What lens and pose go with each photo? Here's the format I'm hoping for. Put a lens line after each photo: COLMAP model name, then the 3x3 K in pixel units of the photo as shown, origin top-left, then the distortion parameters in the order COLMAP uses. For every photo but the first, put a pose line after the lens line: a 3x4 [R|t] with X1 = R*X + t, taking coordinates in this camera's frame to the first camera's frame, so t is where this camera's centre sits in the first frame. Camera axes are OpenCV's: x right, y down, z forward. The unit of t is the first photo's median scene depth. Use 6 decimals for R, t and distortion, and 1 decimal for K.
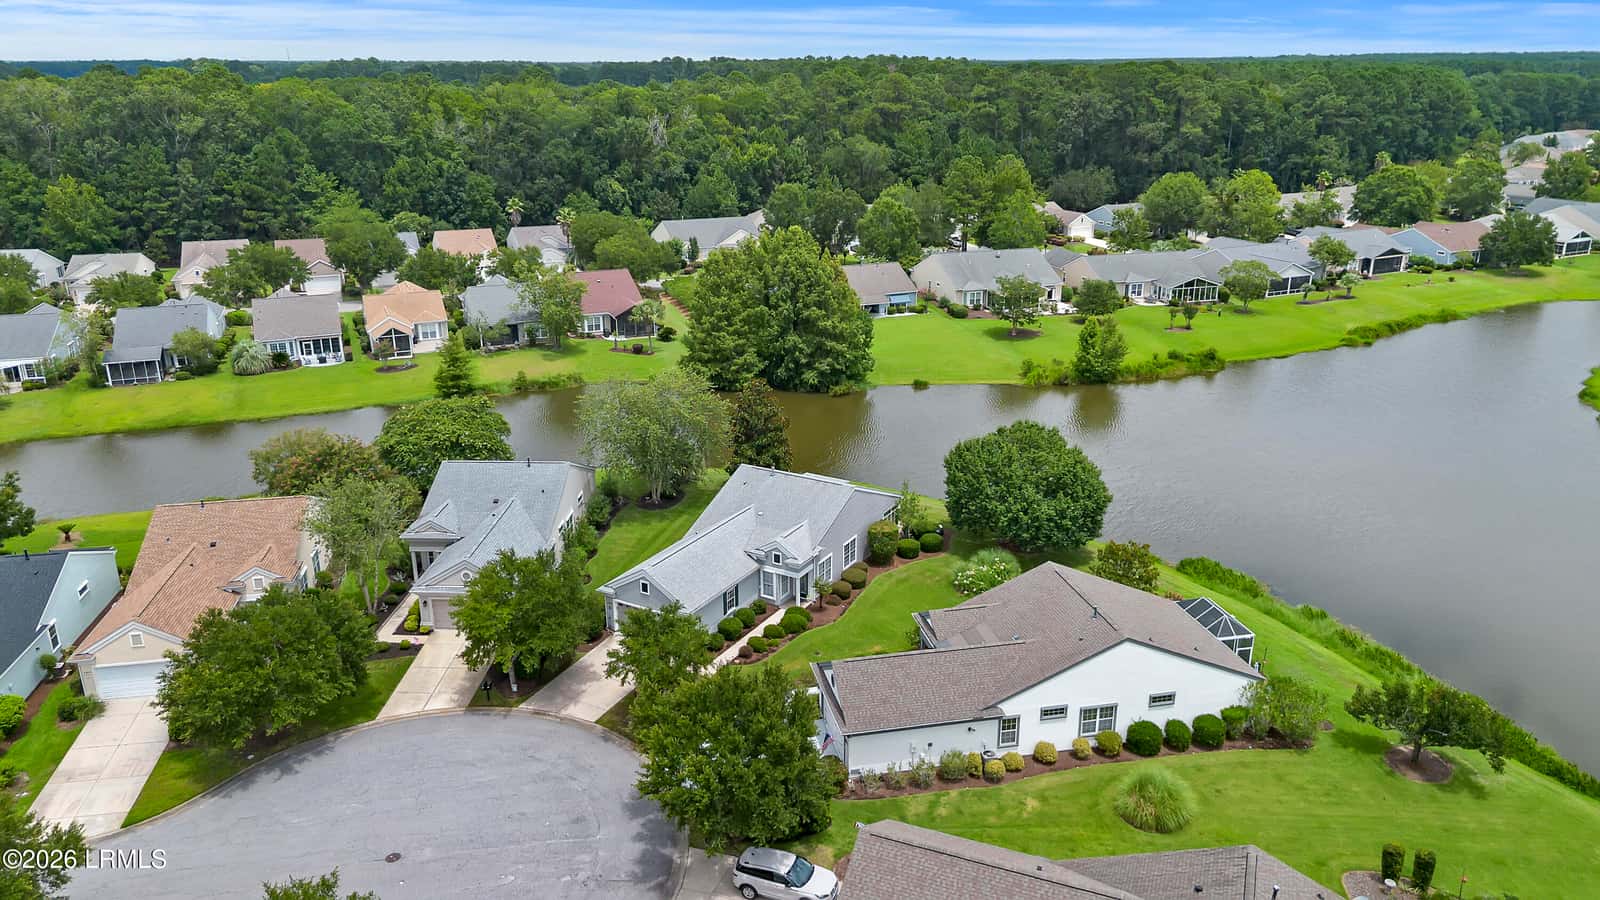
lens RADIAL K [[1133.6, 0, 800.0], [0, 1133.6, 450.0], [0, 0, 1]] dist [0.076426, -0.088026]
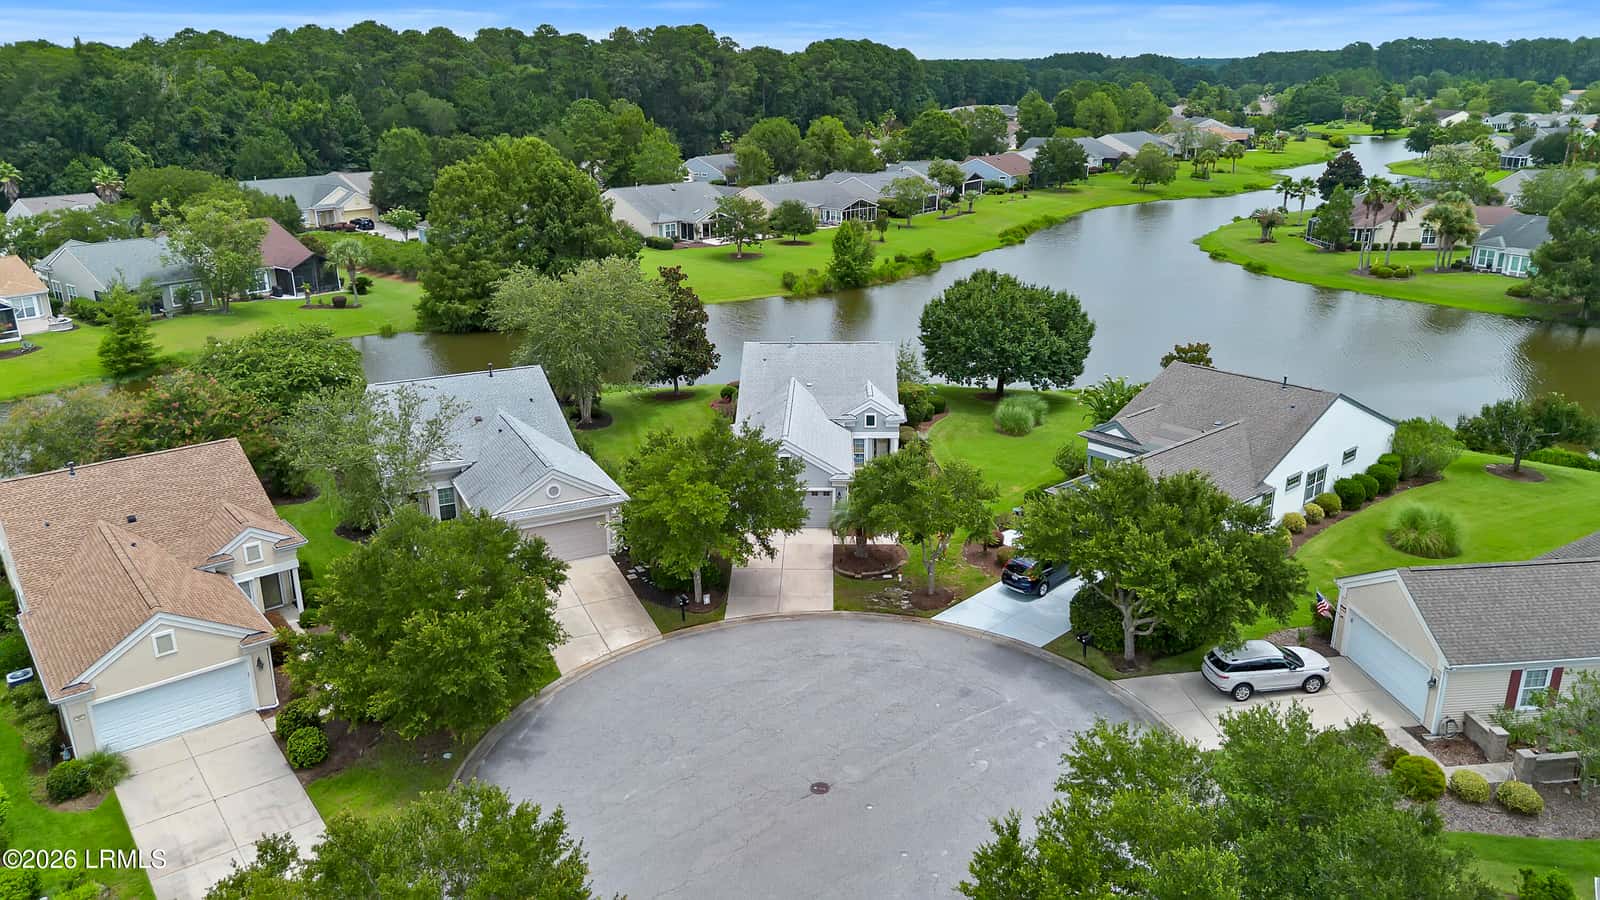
lens RADIAL K [[1133.6, 0, 800.0], [0, 1133.6, 450.0], [0, 0, 1]] dist [0.076426, -0.088026]
pose [[0.876762, -0.154640, 0.455384, -0.251785], [0.159626, 0.986787, 0.027764, 0.045995], [-0.453661, 0.048349, 0.889862, 0.133614]]
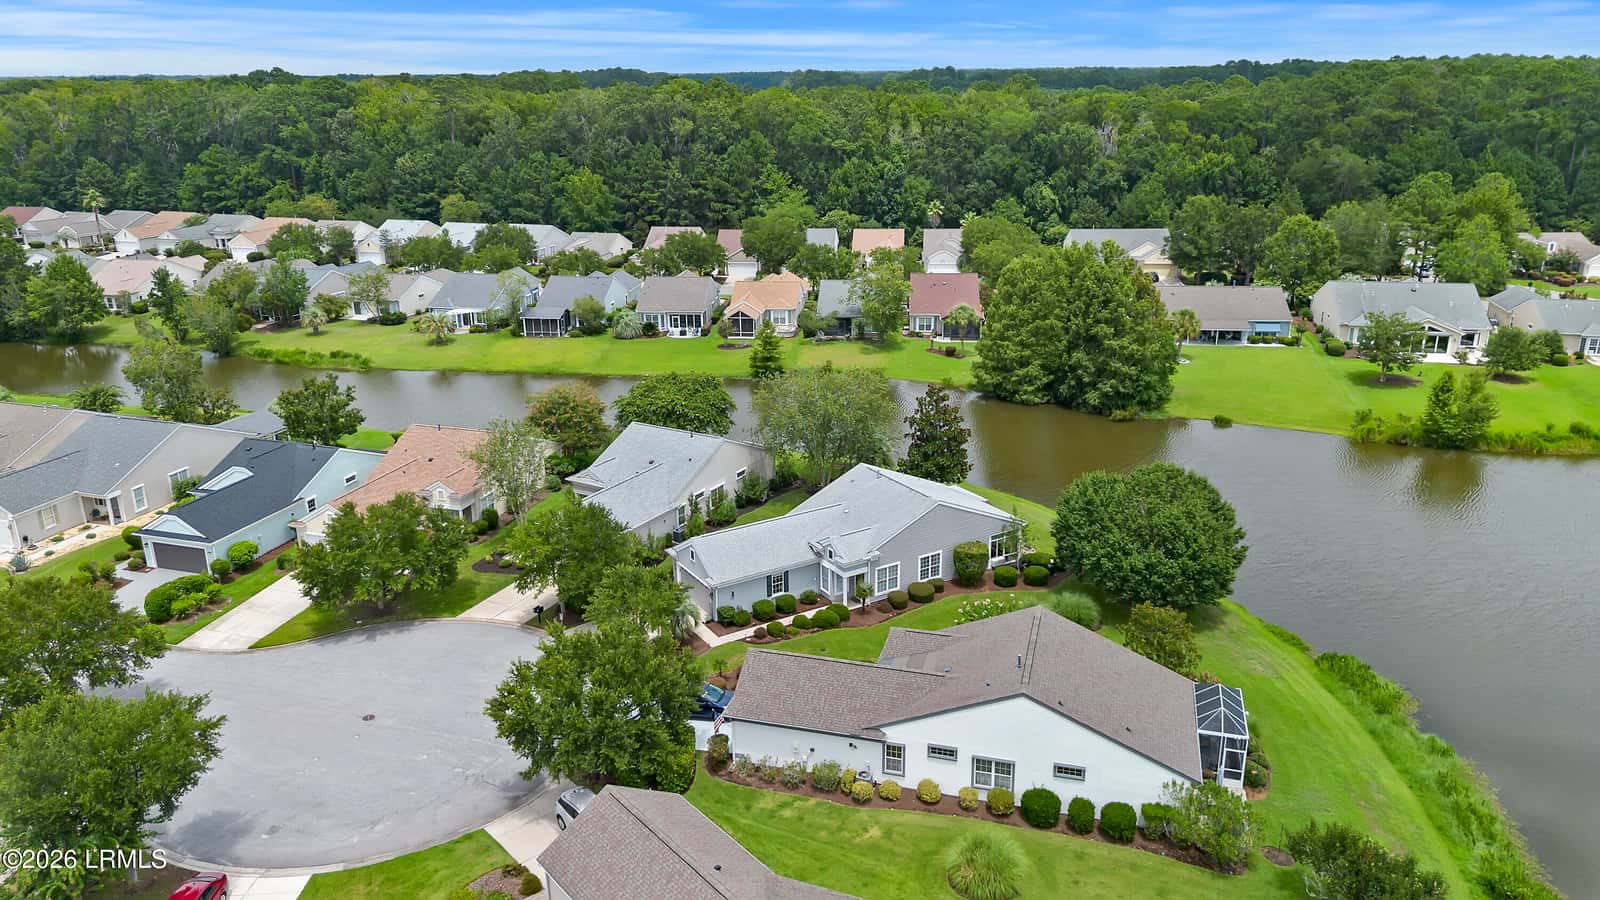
lens RADIAL K [[1135.7, 0, 800.0], [0, 1135.7, 450.0], [0, 0, 1]] dist [0.066575, -0.066093]
pose [[0.880578, 0.143543, -0.451639, 0.216962], [-0.145957, 0.988845, 0.029702, -0.012775], [0.450865, 0.039765, 0.891706, 0.037583]]
